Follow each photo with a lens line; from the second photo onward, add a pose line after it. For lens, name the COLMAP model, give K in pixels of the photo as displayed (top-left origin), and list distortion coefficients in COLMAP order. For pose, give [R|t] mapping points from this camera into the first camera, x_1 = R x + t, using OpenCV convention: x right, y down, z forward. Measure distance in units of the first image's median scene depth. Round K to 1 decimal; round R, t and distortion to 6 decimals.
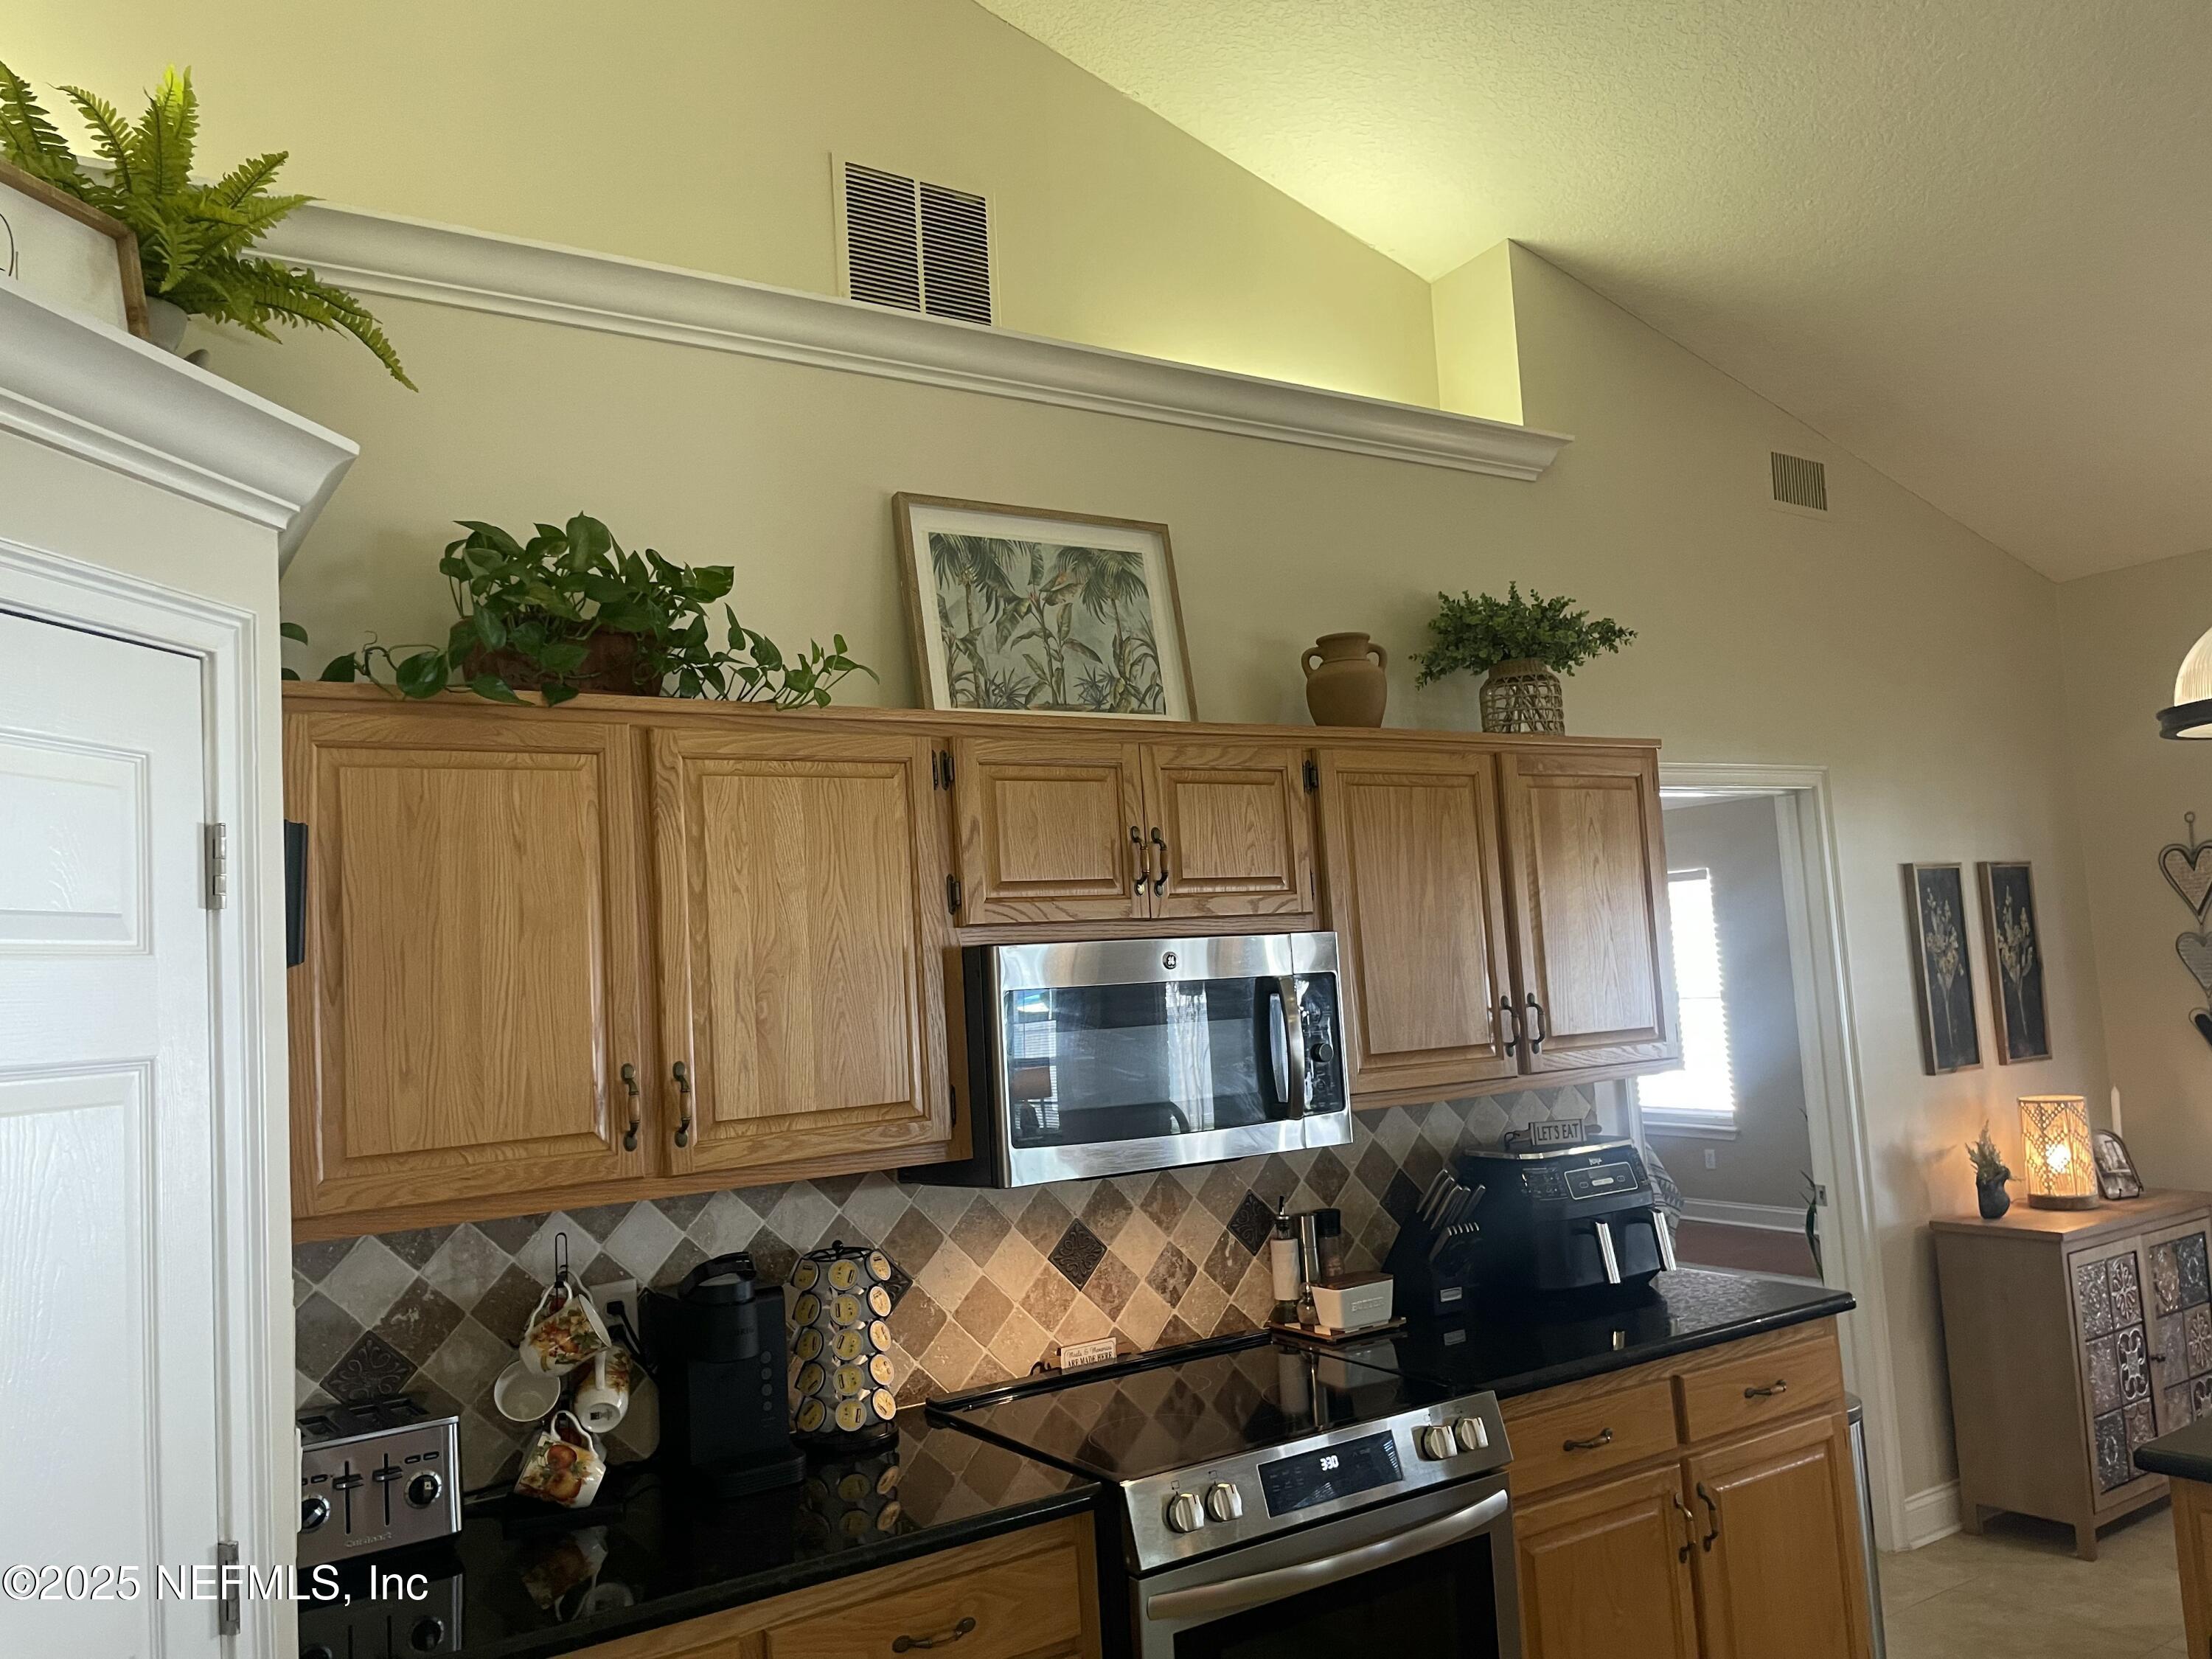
lens RADIAL K [[1668.8, 0, 1091.3], [0, 1668.8, 815.9], [0, 0, 1]] dist [0.083403, -0.122688]
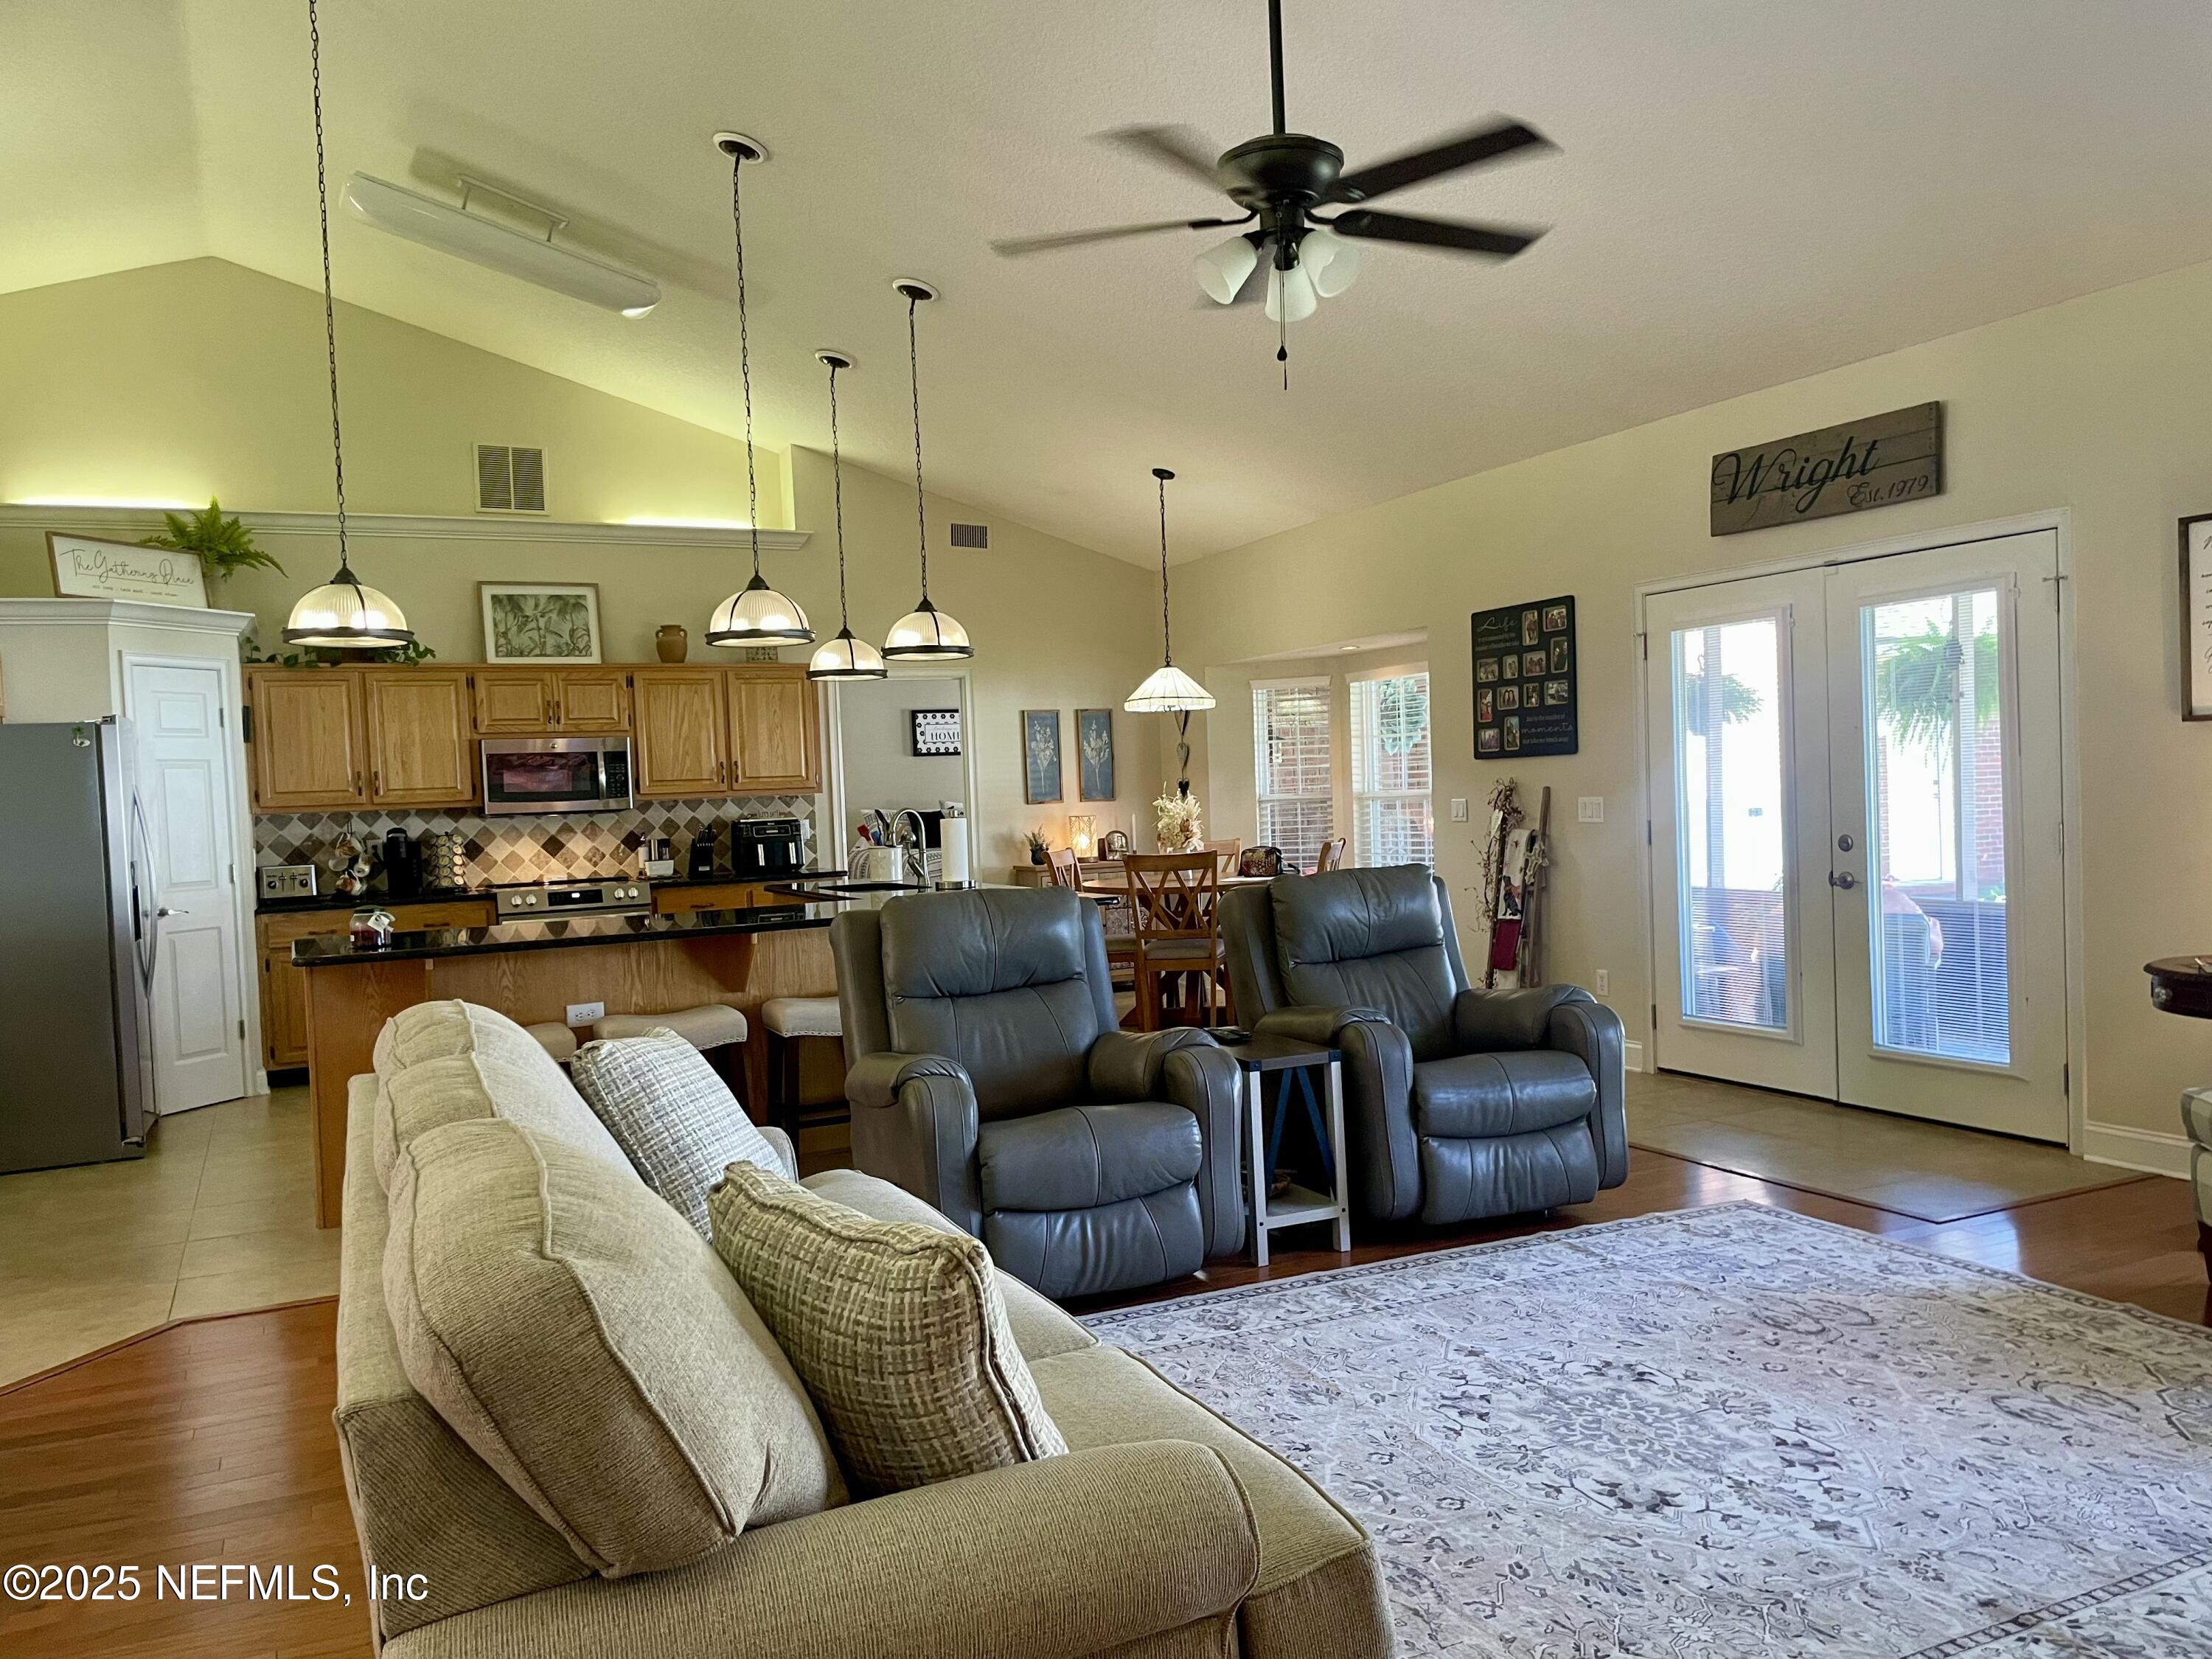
lens RADIAL K [[1666.0, 0, 1121.0], [0, 1666.0, 836.3], [0, 0, 1]] dist [0.082795, -0.125124]
pose [[0.993353, 0.022041, -0.112974, 1.310834], [-0.006924, 0.991160, 0.132491, -0.149102], [0.114896, -0.130828, 0.984725, -1.764512]]
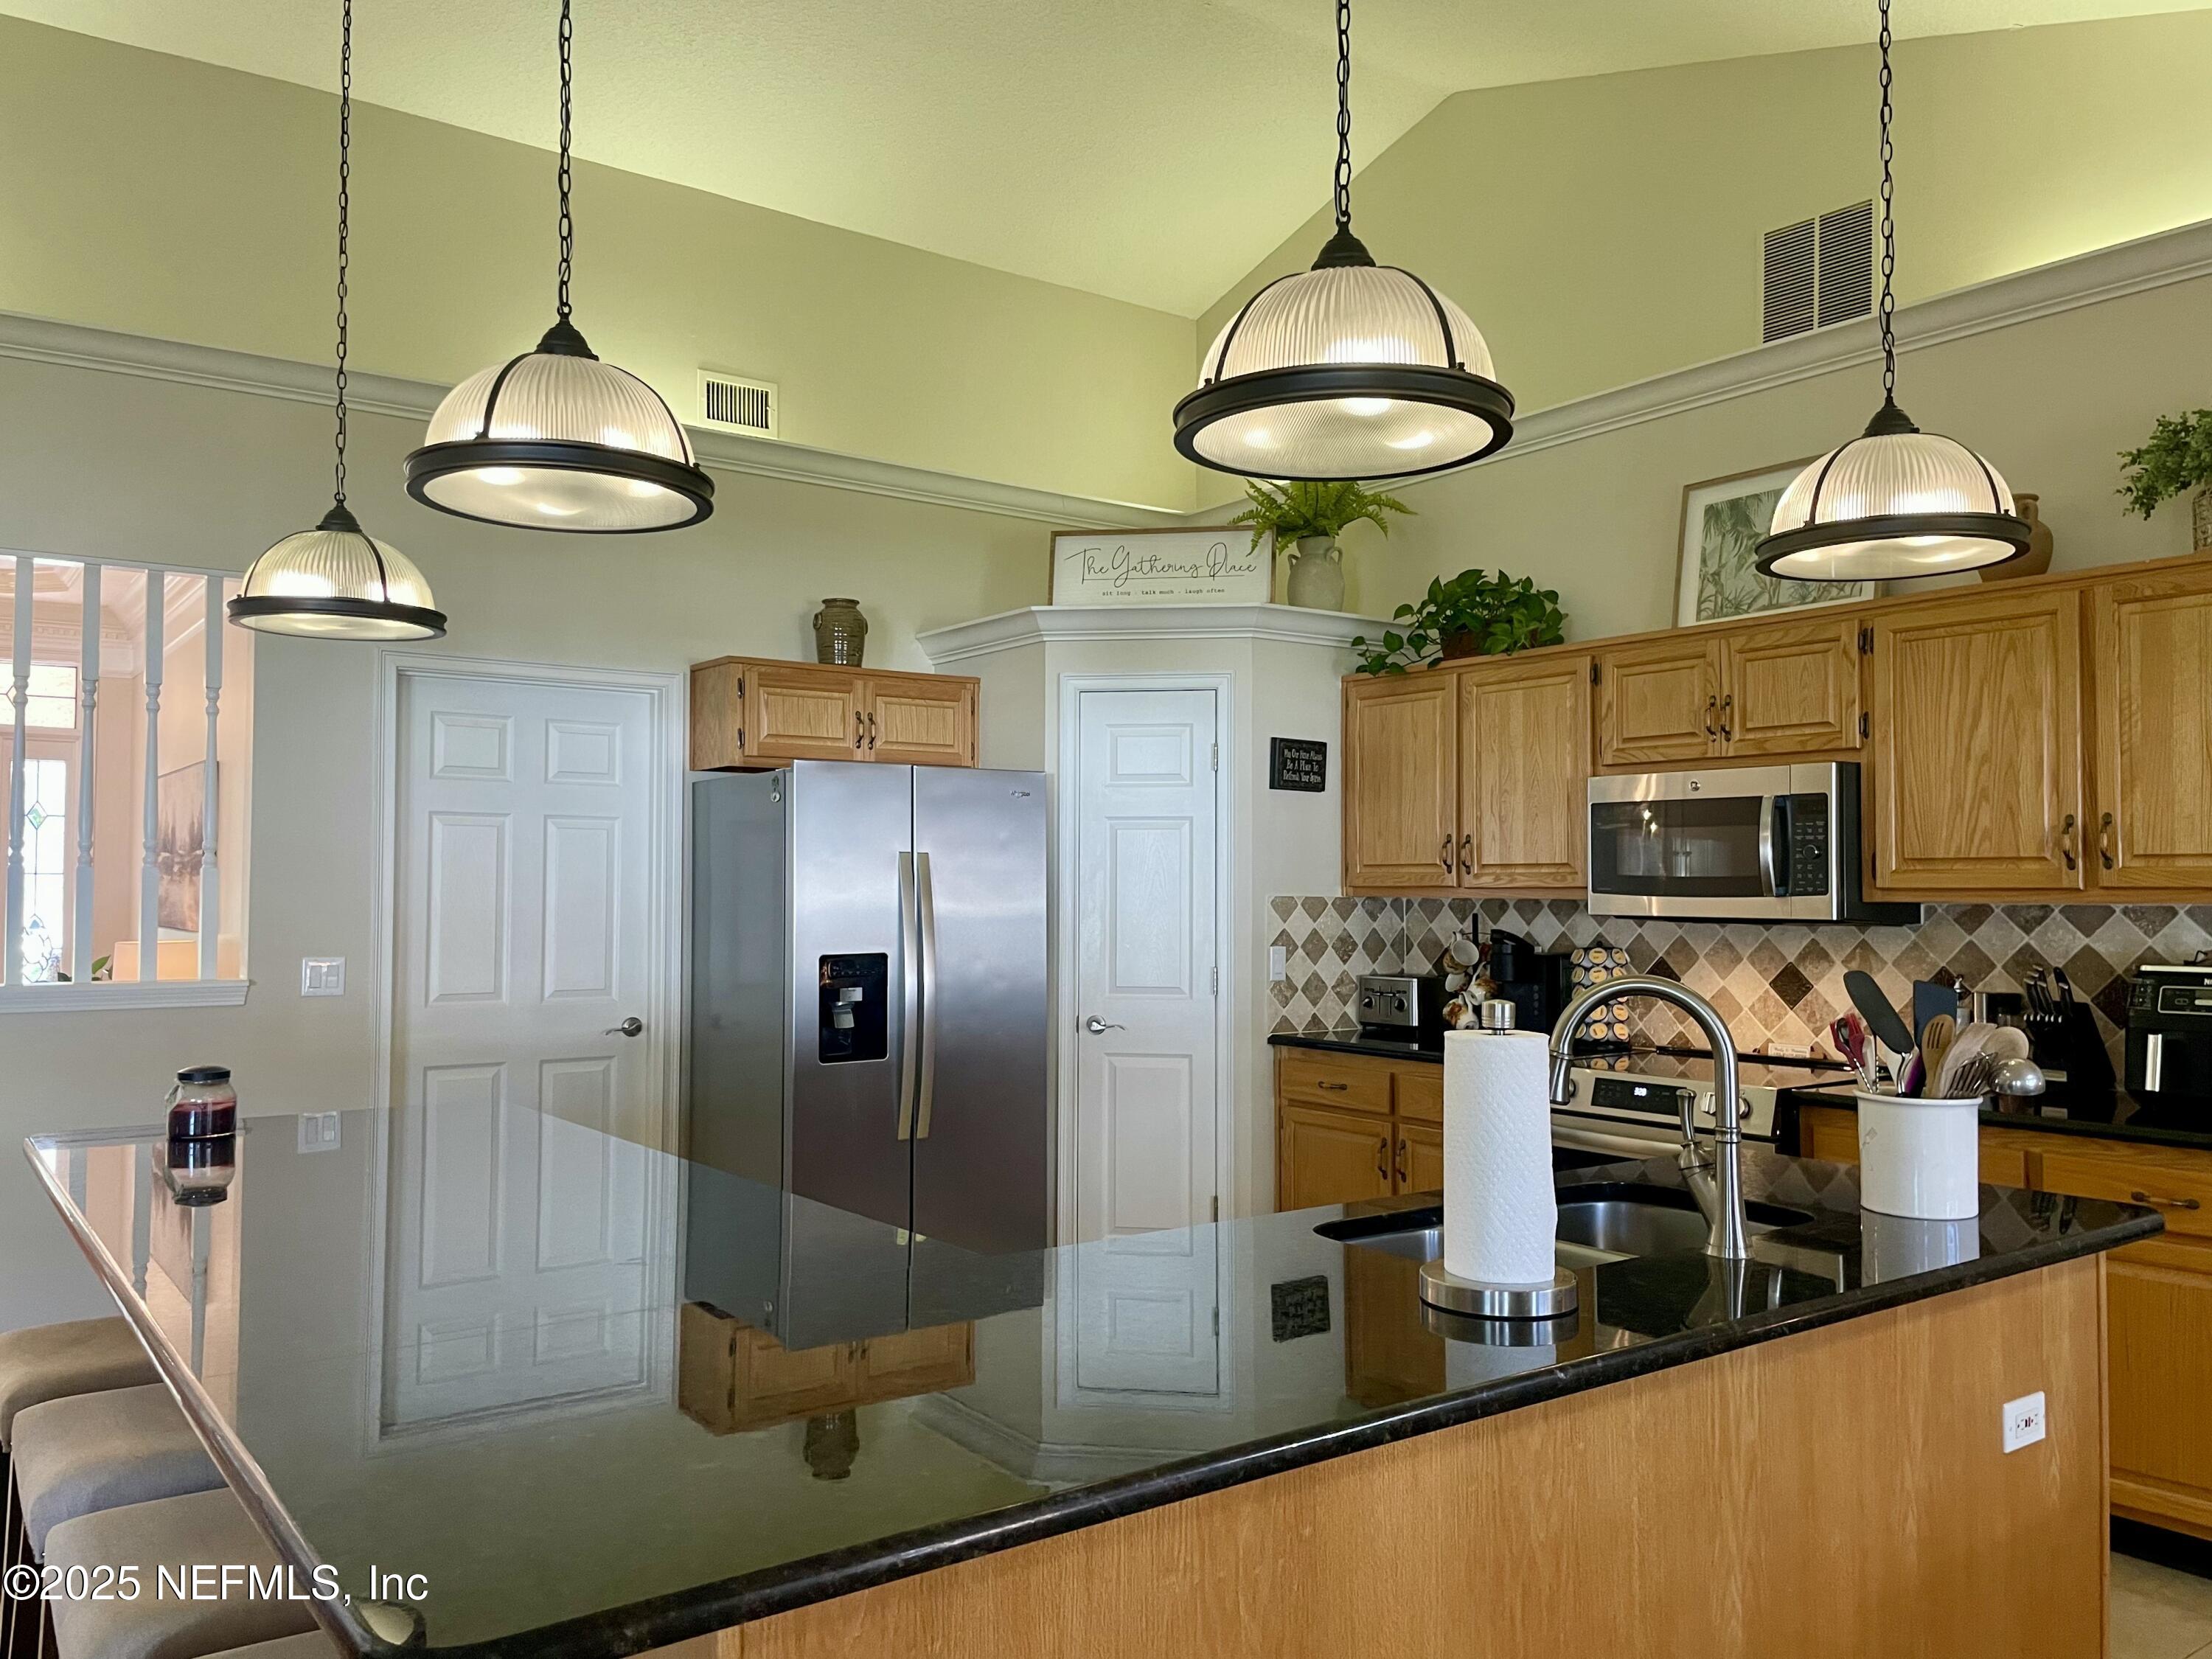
lens RADIAL K [[1666.0, 0, 1121.0], [0, 1666.0, 836.3], [0, 0, 1]] dist [0.082795, -0.125124]
pose [[0.060070, 0.026981, -0.997829, 1.422255], [0.089153, 0.995495, 0.032285, 0.034584], [0.994205, -0.090899, 0.057394, 0.357065]]
